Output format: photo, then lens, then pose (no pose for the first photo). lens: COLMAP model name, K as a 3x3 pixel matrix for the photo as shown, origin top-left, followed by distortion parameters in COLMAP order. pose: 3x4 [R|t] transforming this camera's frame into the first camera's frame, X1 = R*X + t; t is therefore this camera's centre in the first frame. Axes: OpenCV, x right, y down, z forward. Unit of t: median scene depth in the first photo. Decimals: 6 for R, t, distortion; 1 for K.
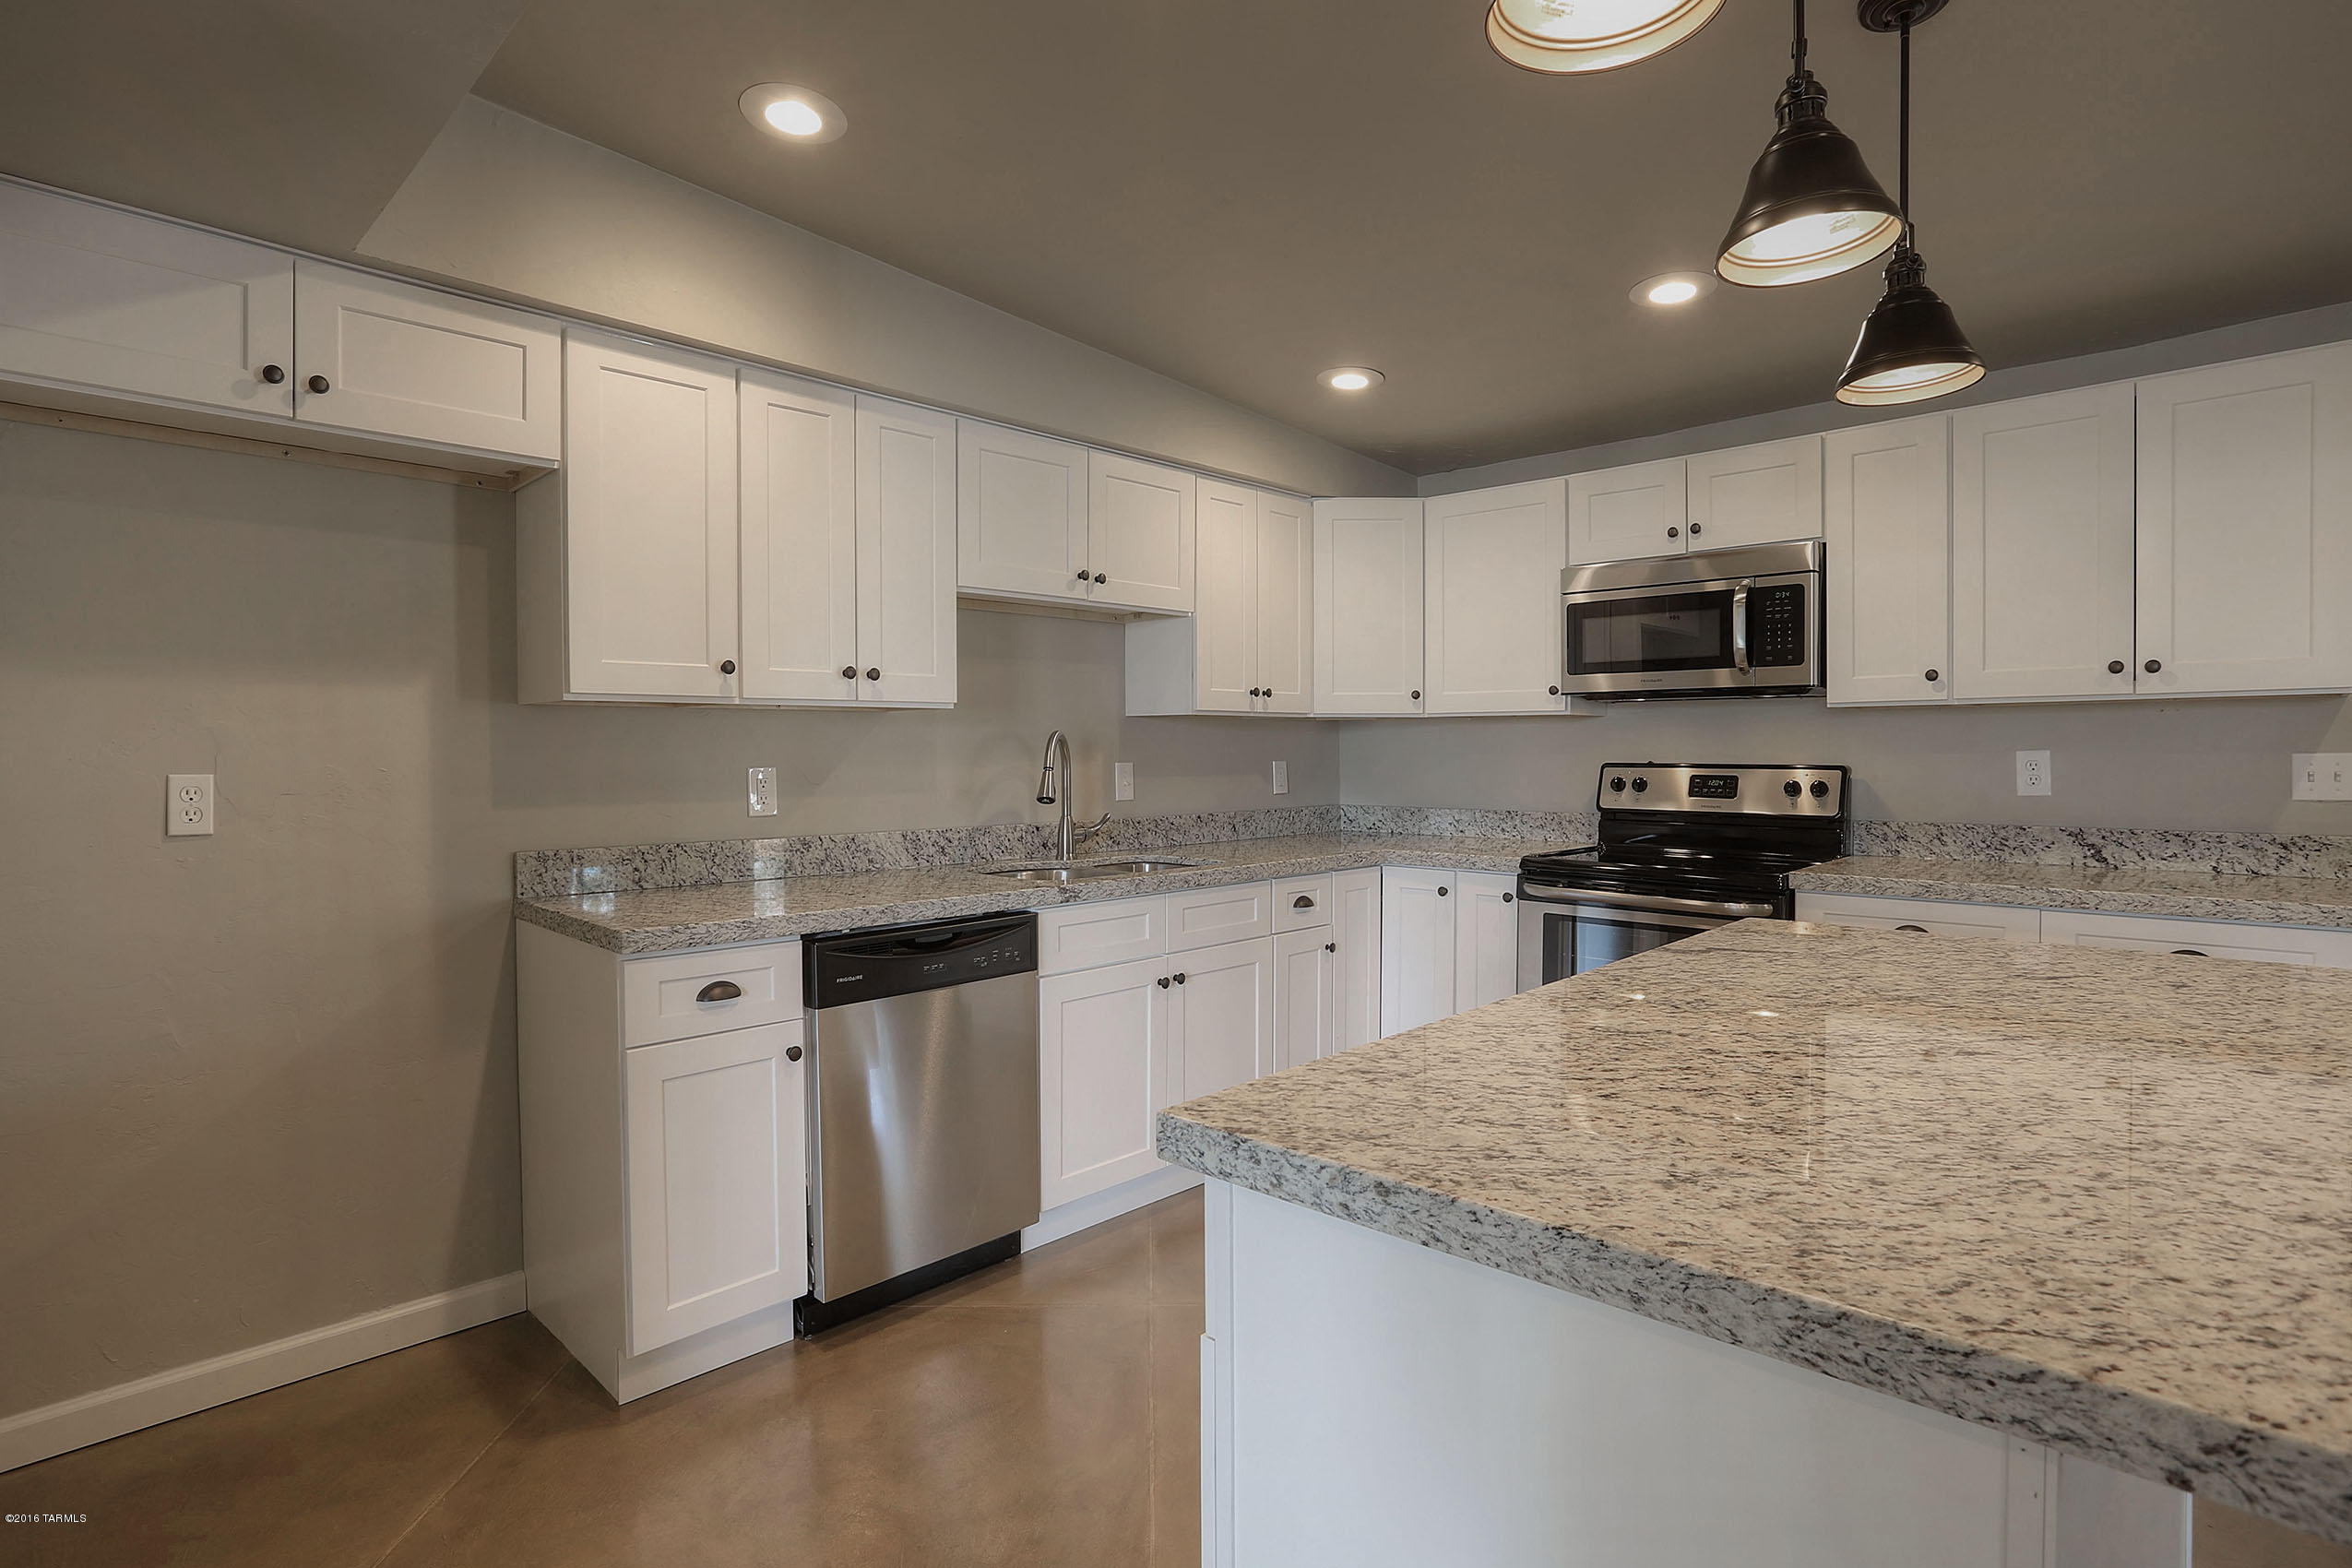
lens RADIAL K [[1177.7, 0, 1210.0], [0, 1177.7, 762.9], [0, 0, 1]] dist [-0.031776, 0.004689]
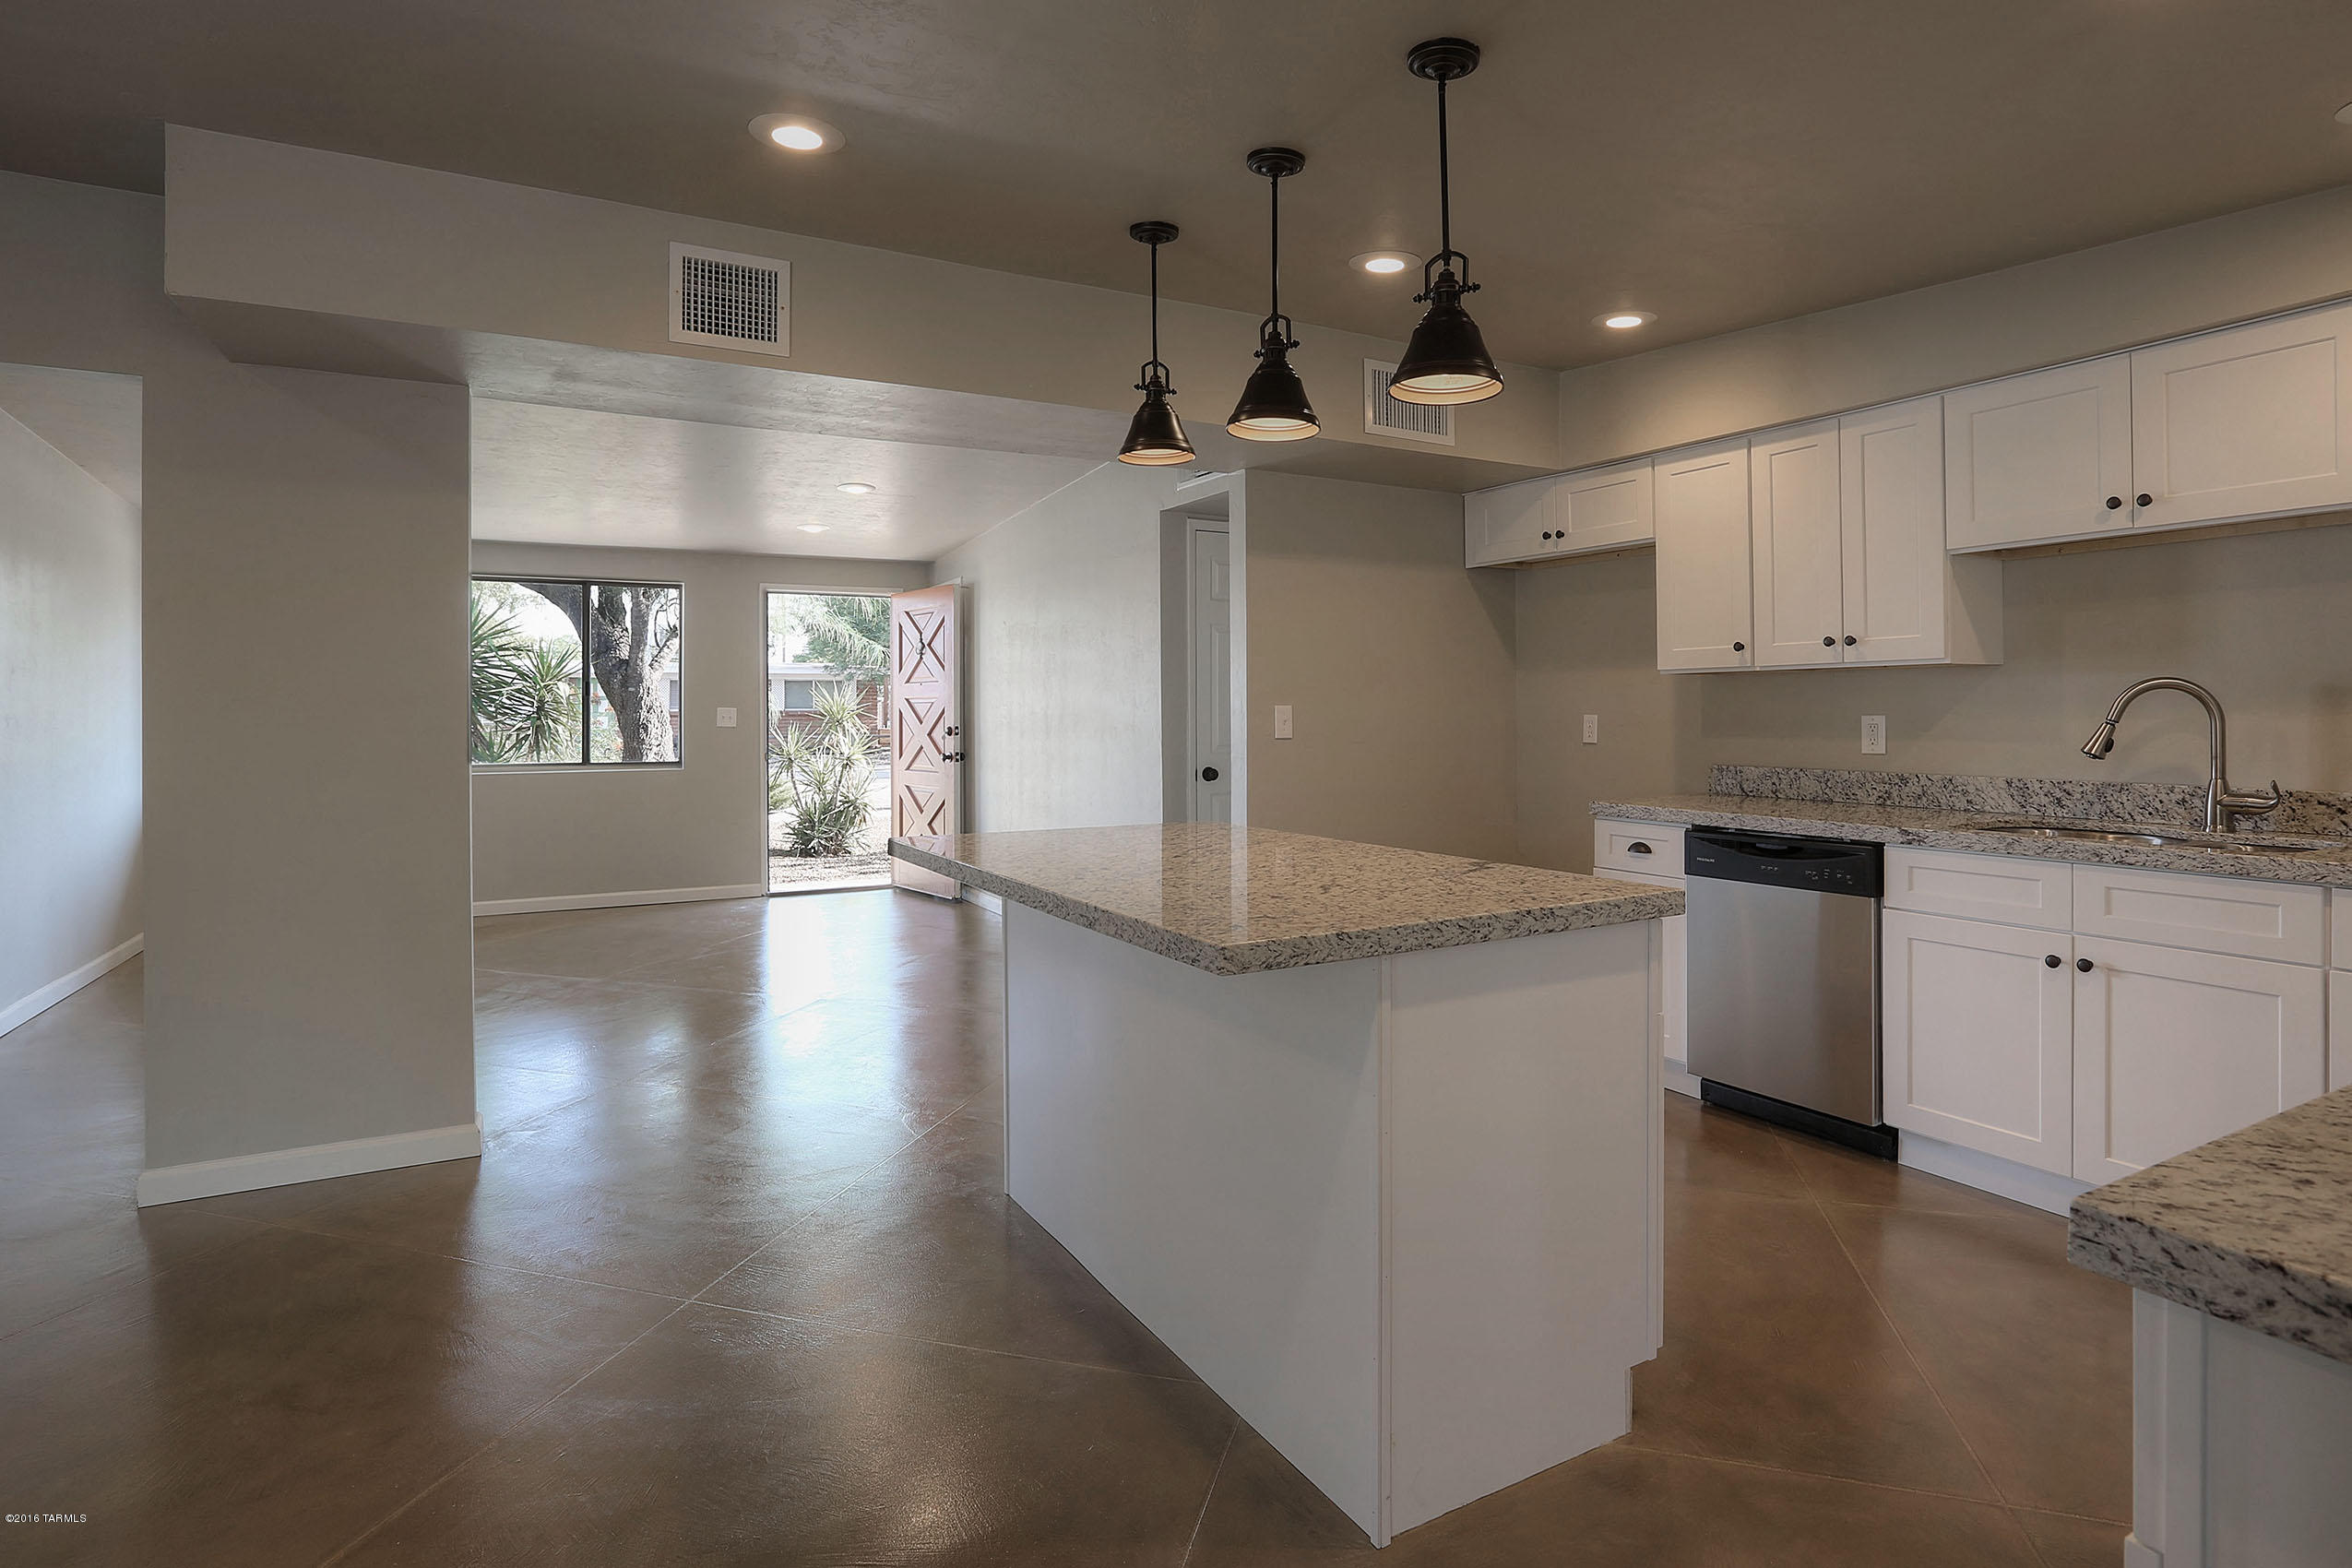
lens RADIAL K [[1177.7, 0, 1078.6], [0, 1177.7, 704.2], [0, 0, 1]] dist [-0.031776, 0.004689]
pose [[-0.357438, 0.001108, -0.933936, 1.046361], [-0.000879, 0.999998, 0.001522, -0.008956], [0.933937, 0.001365, -0.357436, 0.621692]]
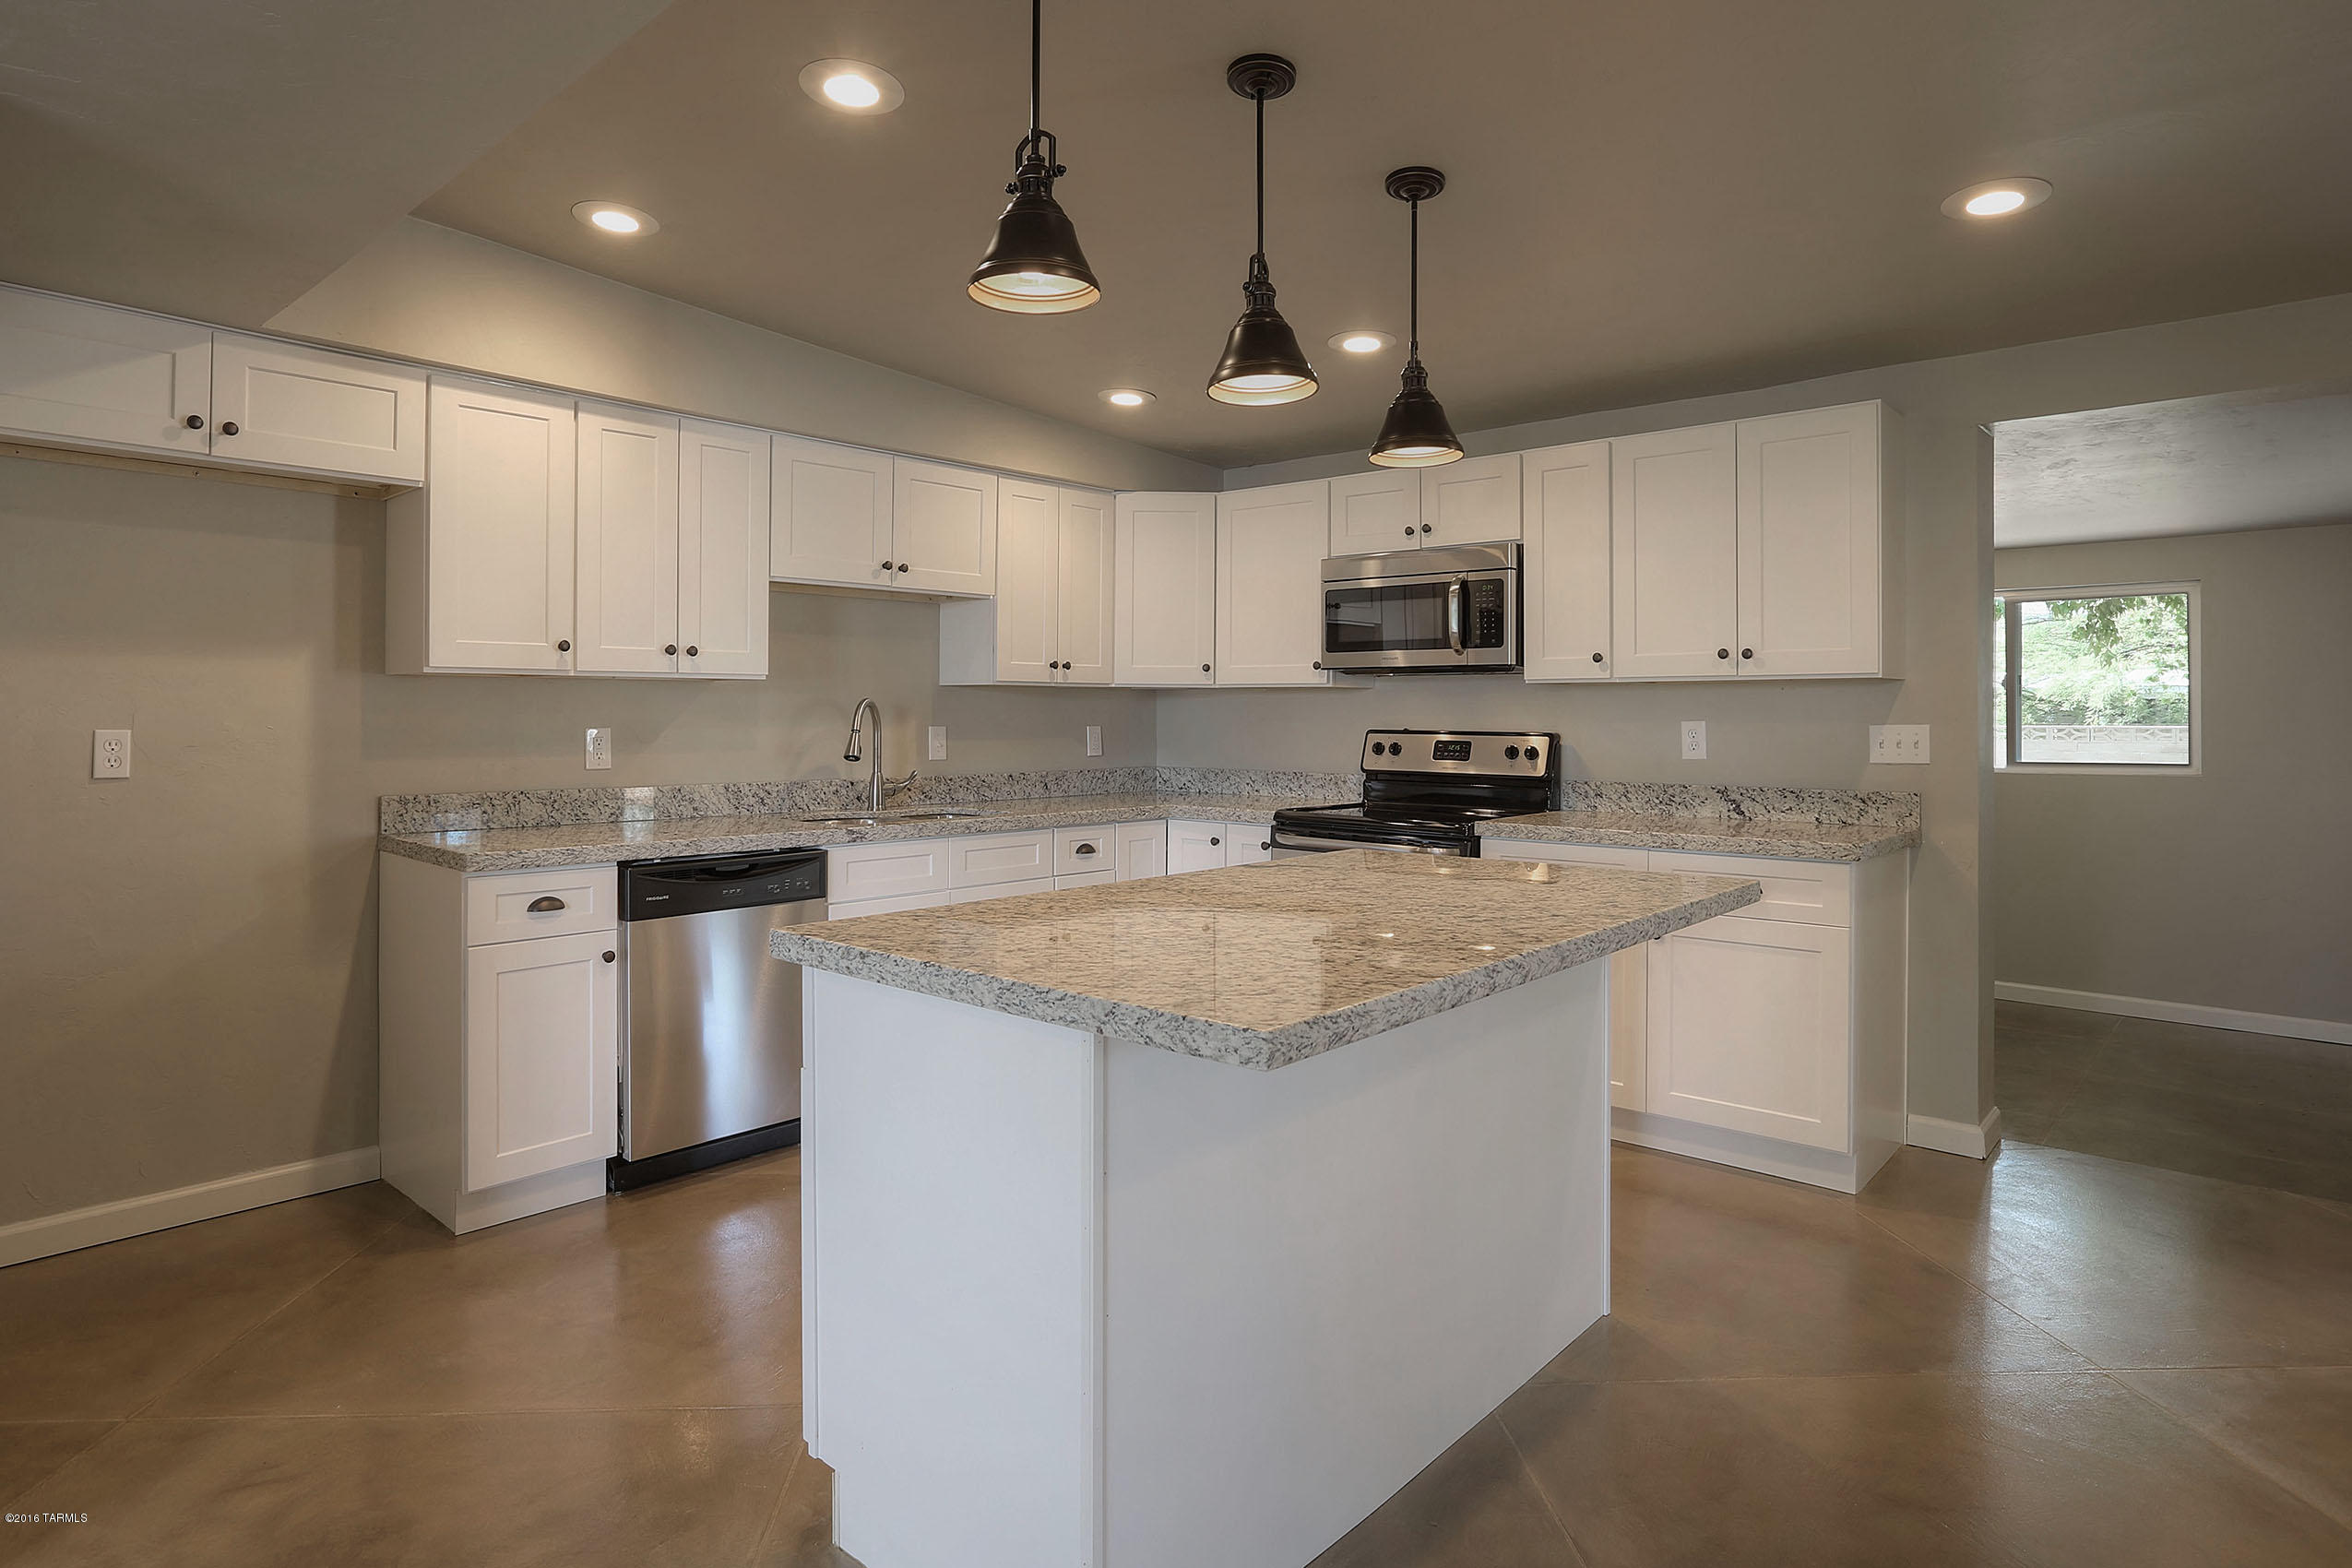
lens RADIAL K [[1293.2, 0, 1219.7], [0, 1293.2, 699.5], [0, 0, 1]] dist [-0.016174, 0.005466]
pose [[0.999053, 0.007581, 0.042850, 0.179412], [-0.006613, 0.999721, -0.022679, 0.000438], [-0.043010, 0.022374, 0.998824, -0.310058]]
